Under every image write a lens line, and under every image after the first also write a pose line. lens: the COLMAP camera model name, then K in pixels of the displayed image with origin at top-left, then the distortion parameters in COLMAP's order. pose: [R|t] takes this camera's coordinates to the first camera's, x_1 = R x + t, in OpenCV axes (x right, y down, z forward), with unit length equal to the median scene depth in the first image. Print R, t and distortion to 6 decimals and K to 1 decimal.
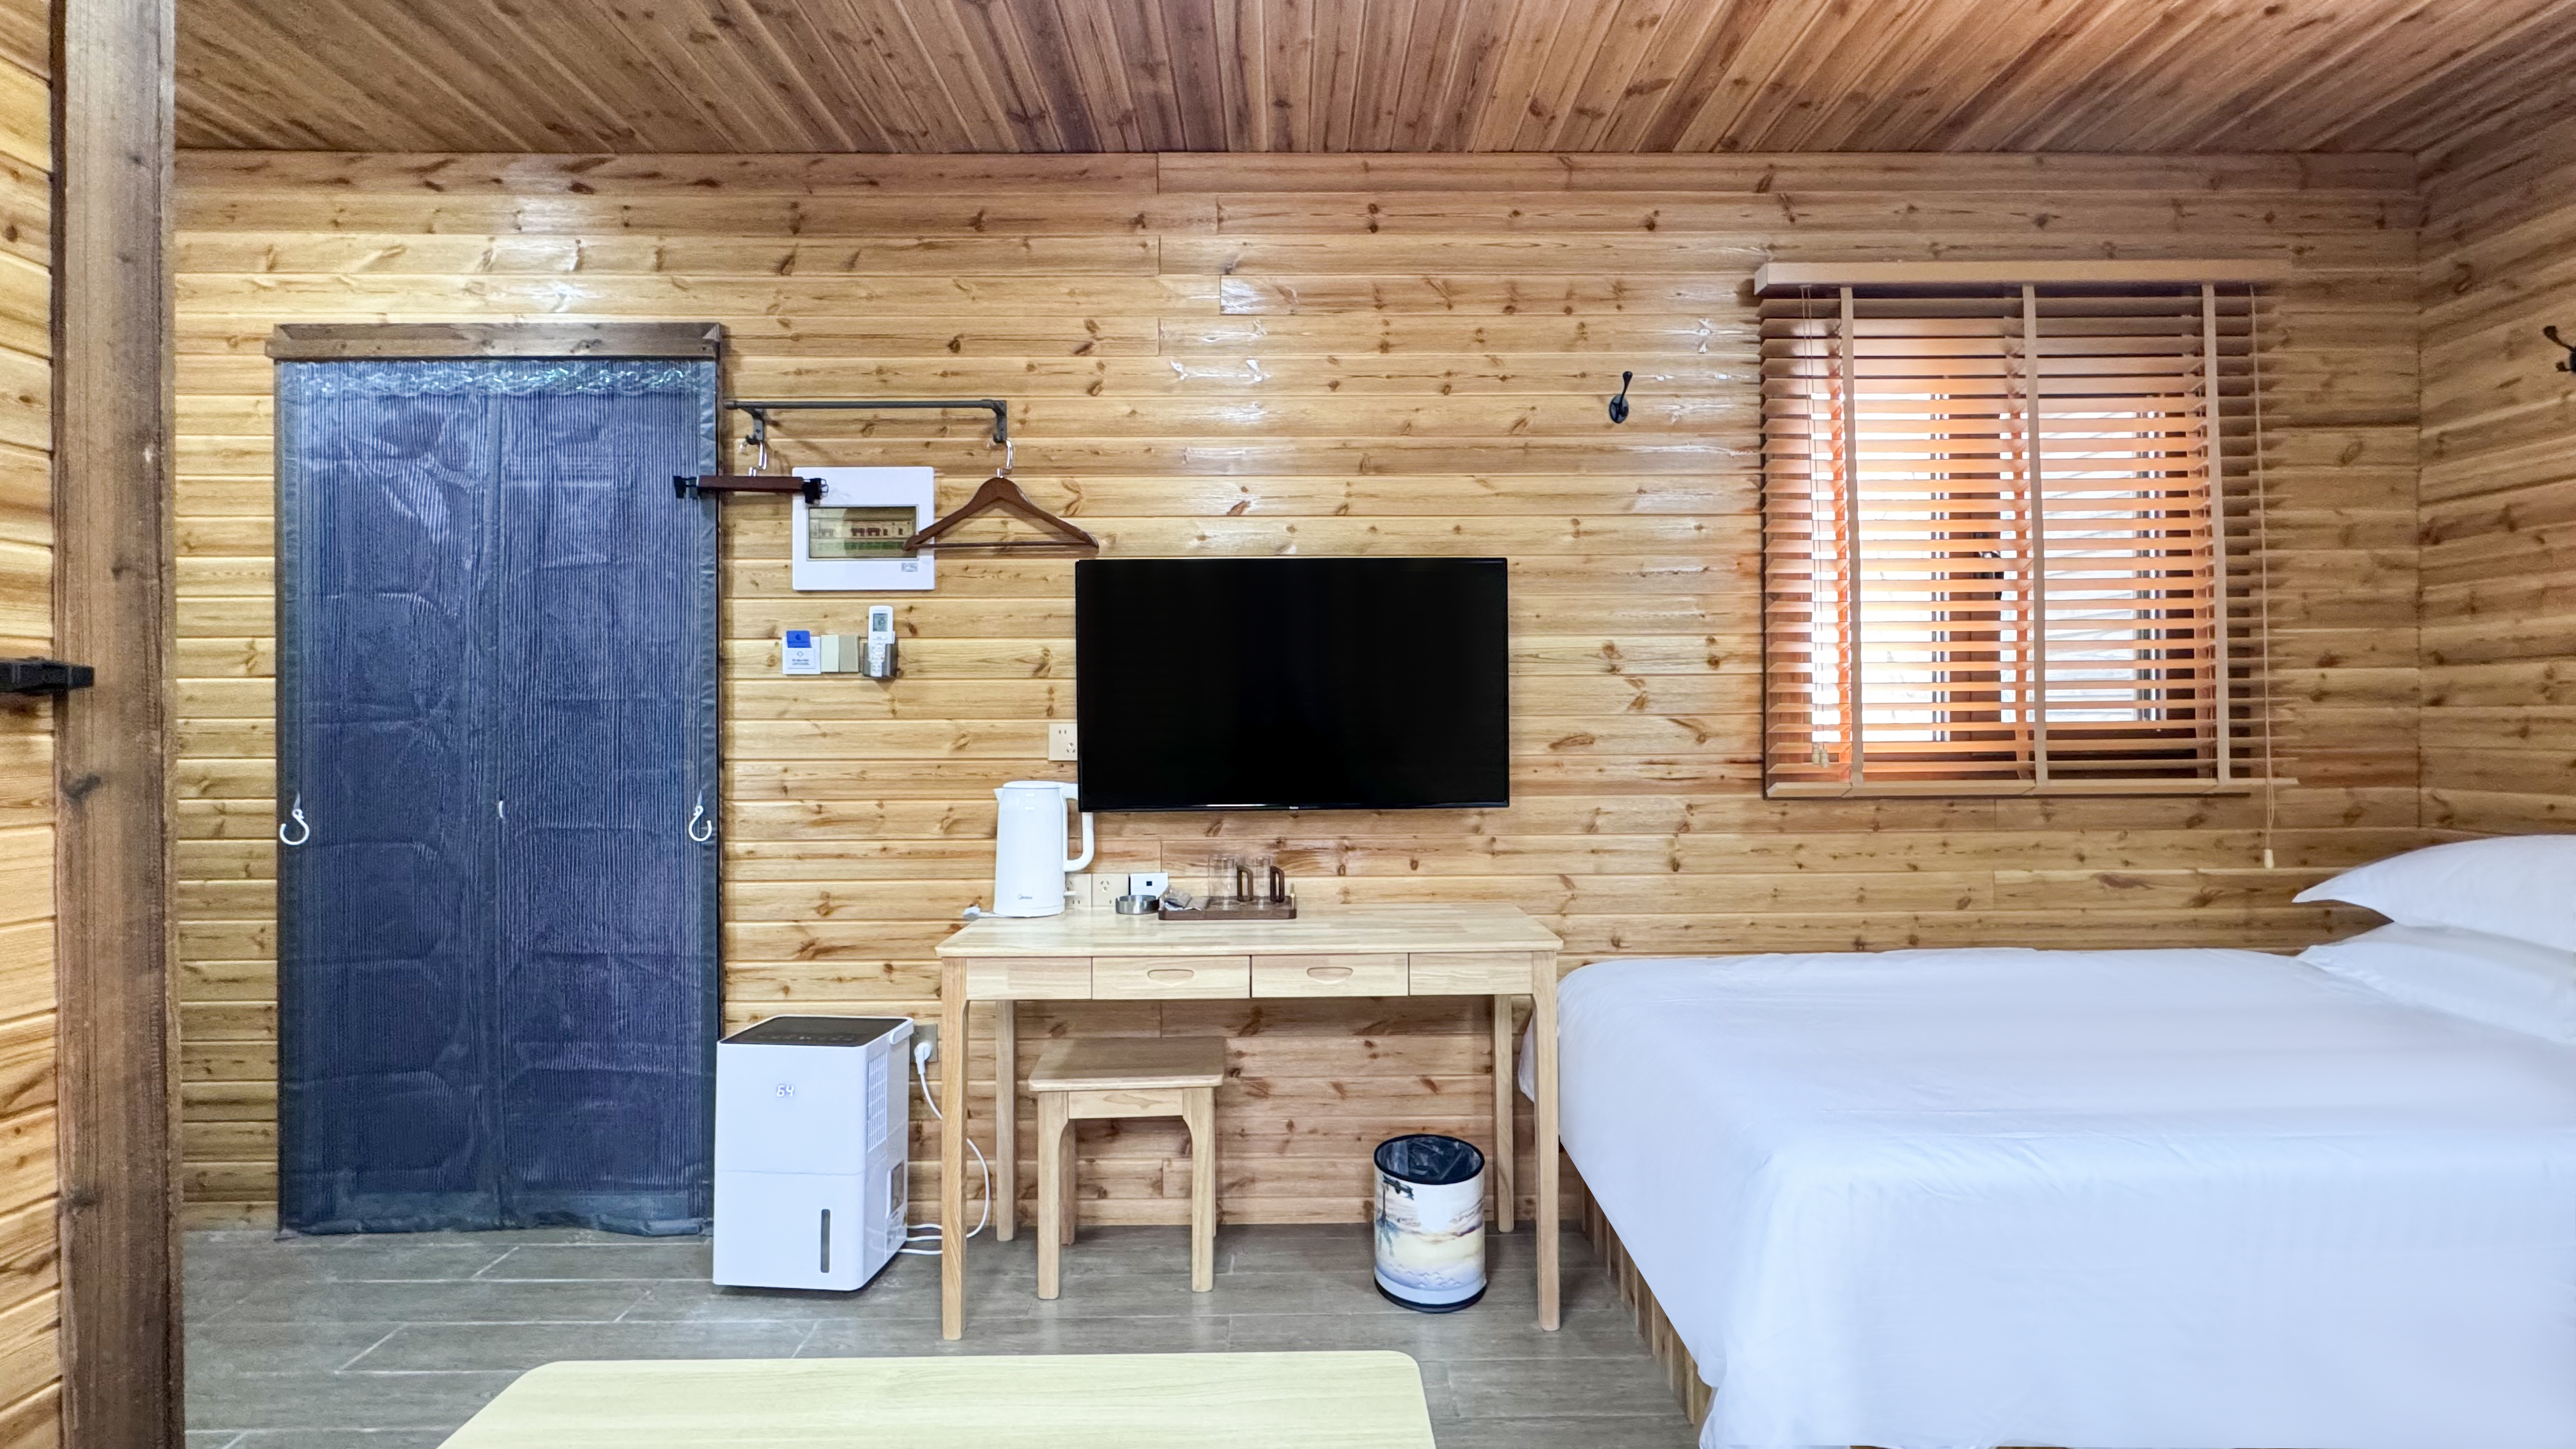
lens RADIAL K [[1025.0, 0, 1288.0], [0, 1025.0, 724.5], [0, 0, 1]] dist [-0.000677, 0.000055]
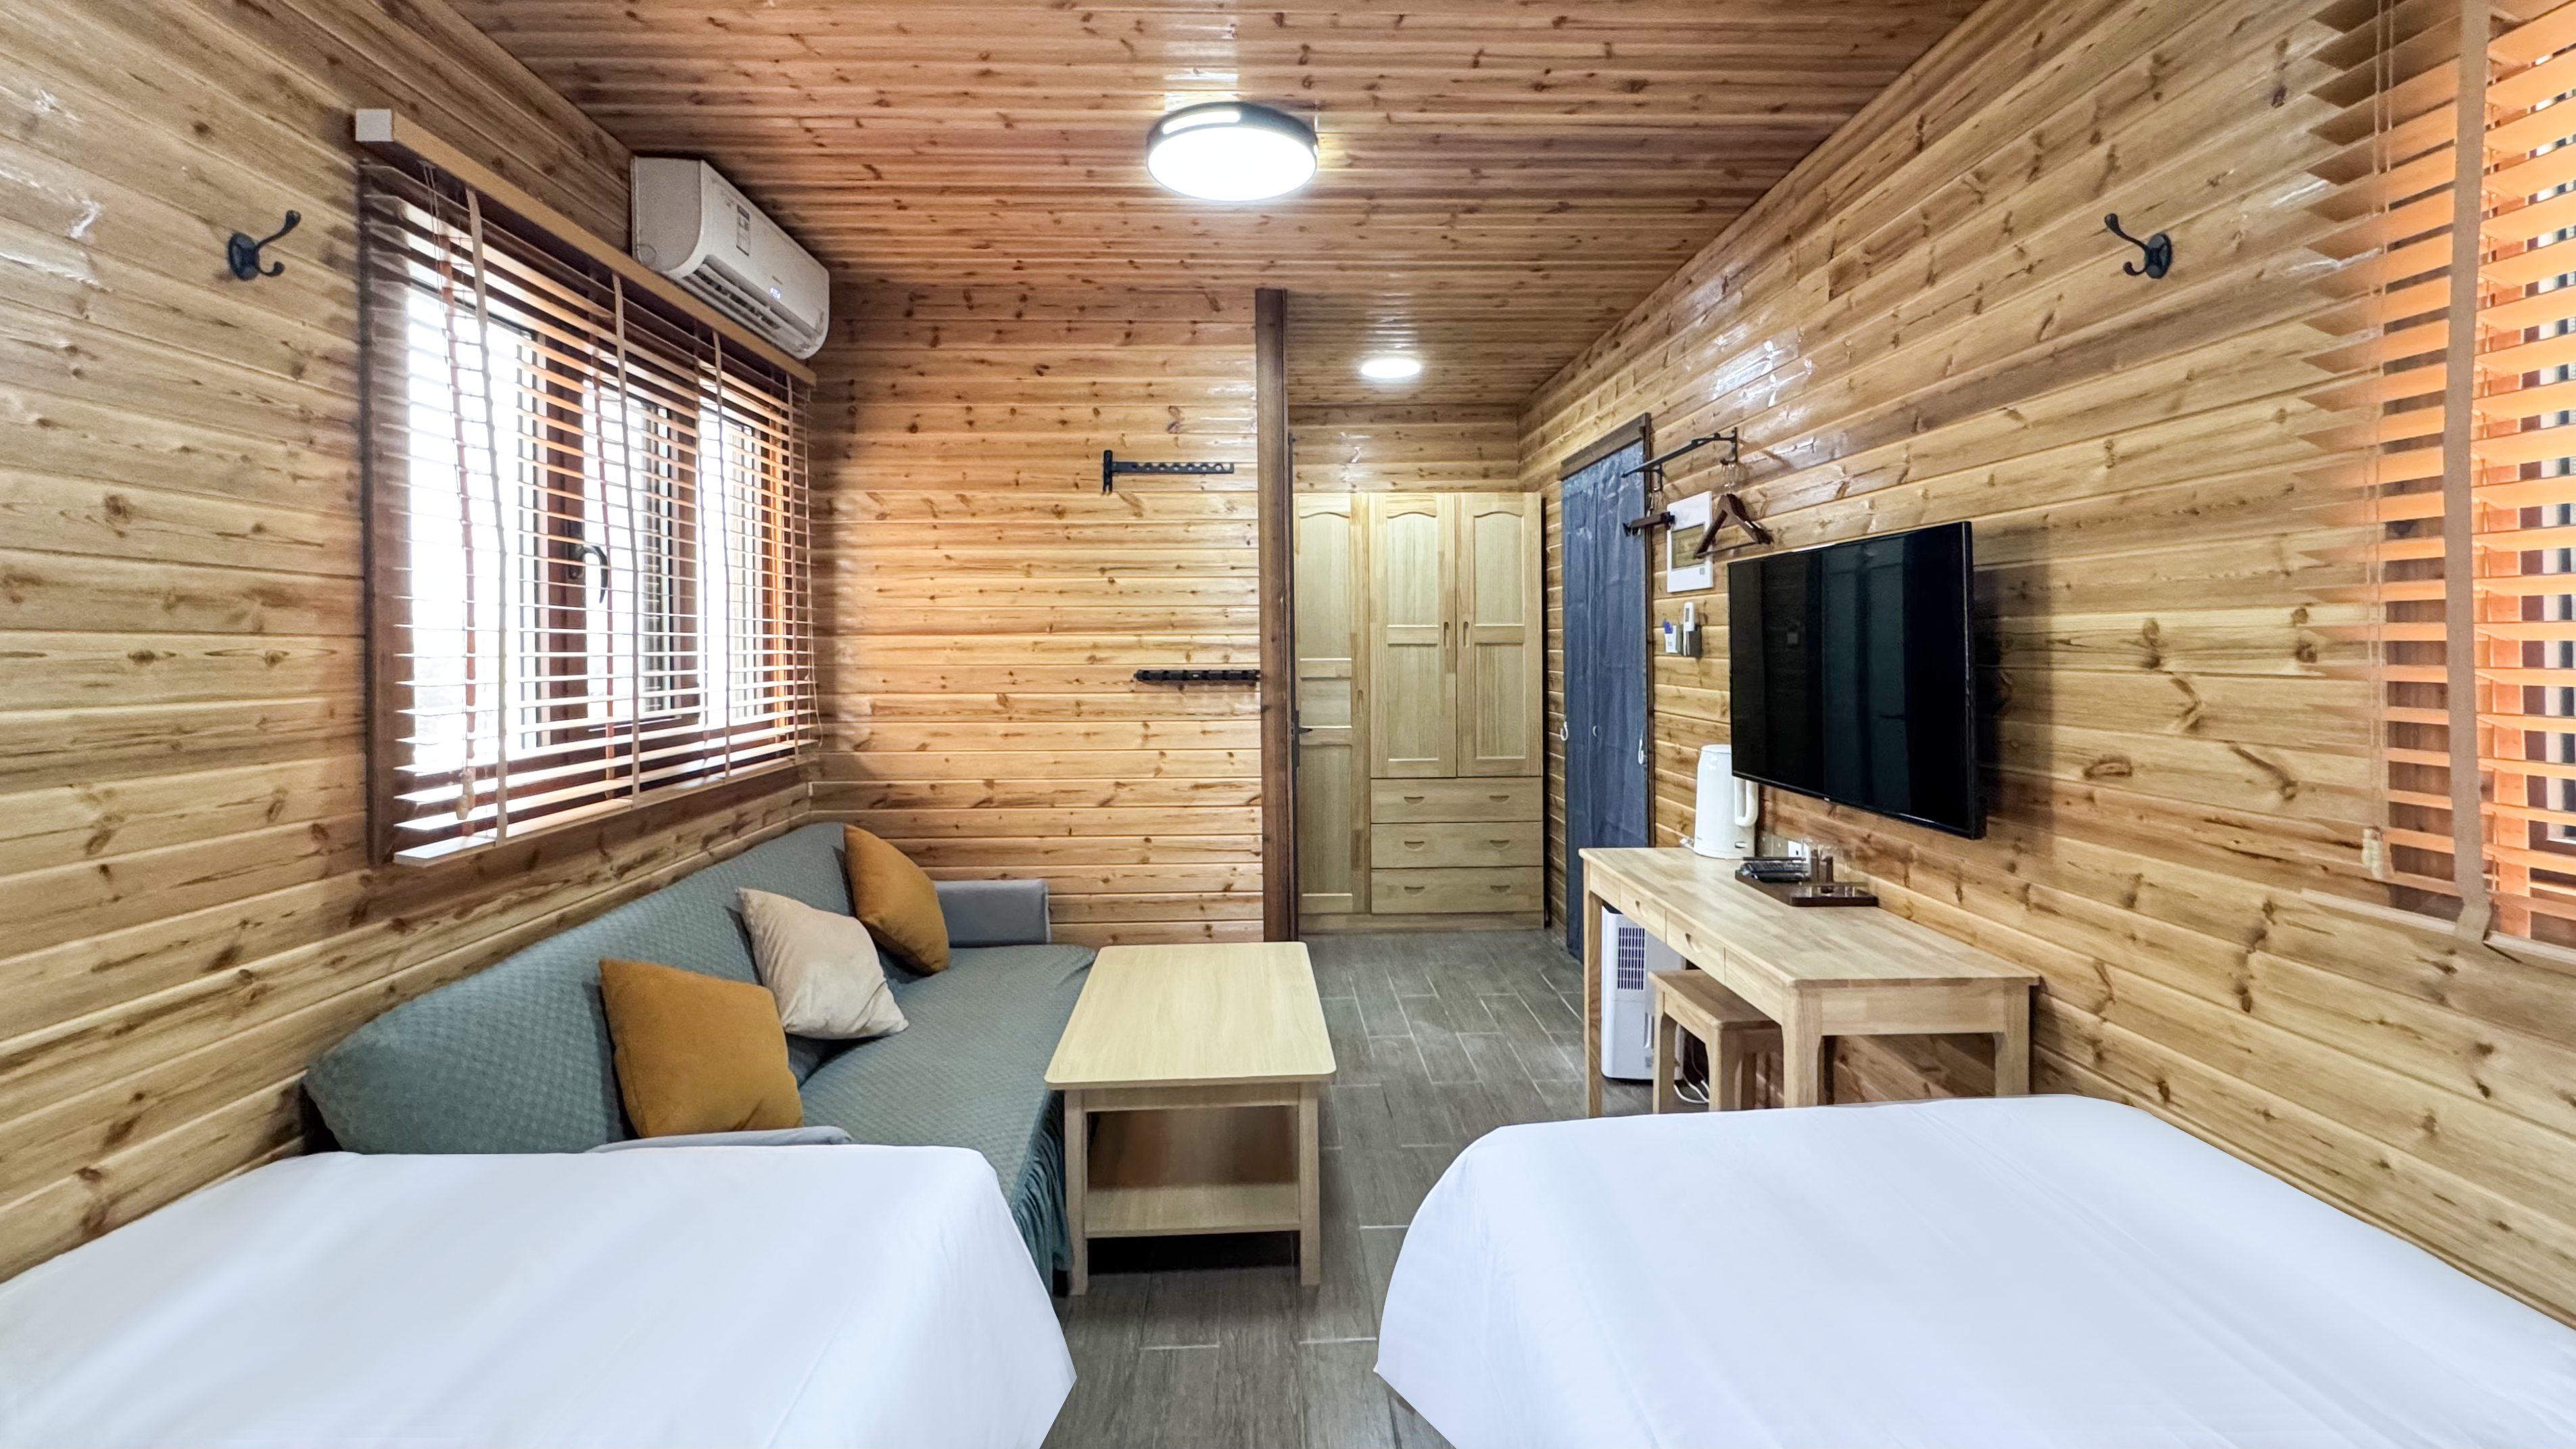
lens RADIAL K [[1083.1, 0, 1296.1], [0, 1083.1, 649.2], [0, 0, 1]] dist [-0.000241, 0.000041]
pose [[0.038266, 0.011644, -0.999200, 0.975022], [0.004058, 0.999922, 0.011807, -0.072916], [0.999259, -0.004507, 0.038216, 0.435407]]
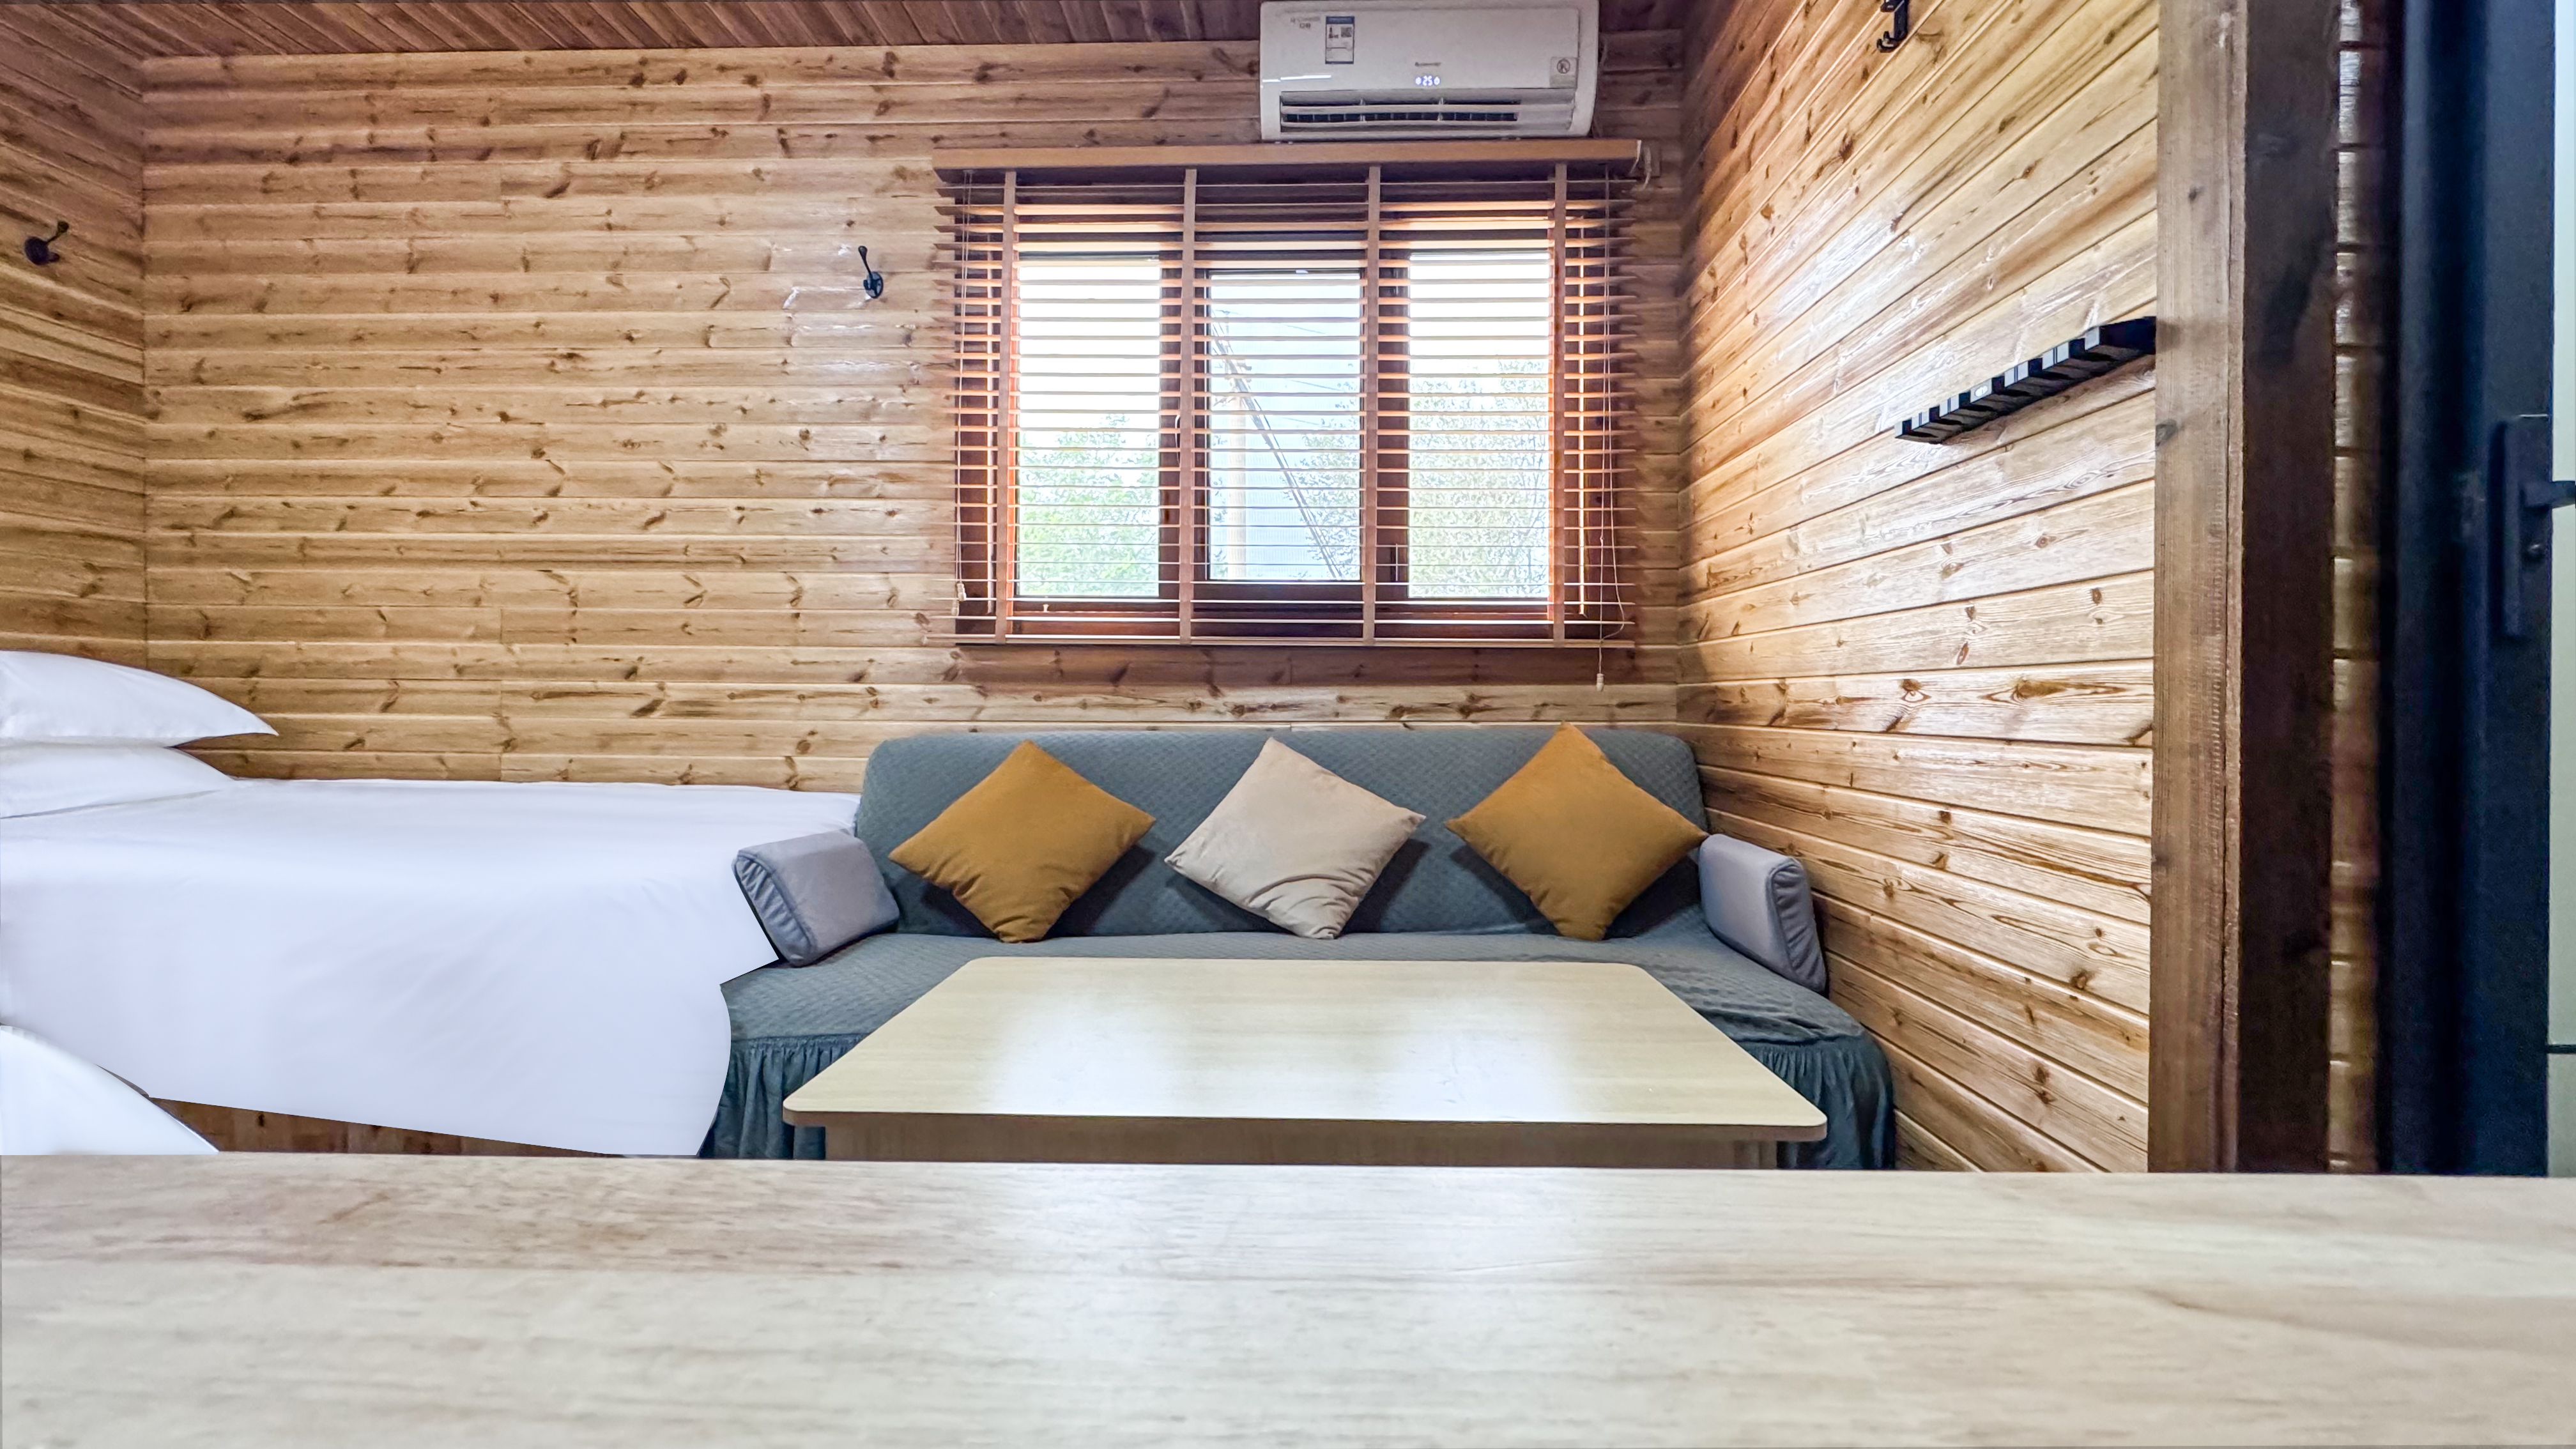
lens RADIAL K [[1025.0, 0, 1288.0], [0, 1025.0, 724.5], [0, 0, 1]] dist [-0.000677, 0.000055]
pose [[-0.999336, 0.002628, 0.036332, -0.167630], [0.003329, 0.999809, 0.019265, 0.142126], [-0.036275, 0.019373, -0.999154, 0.906264]]
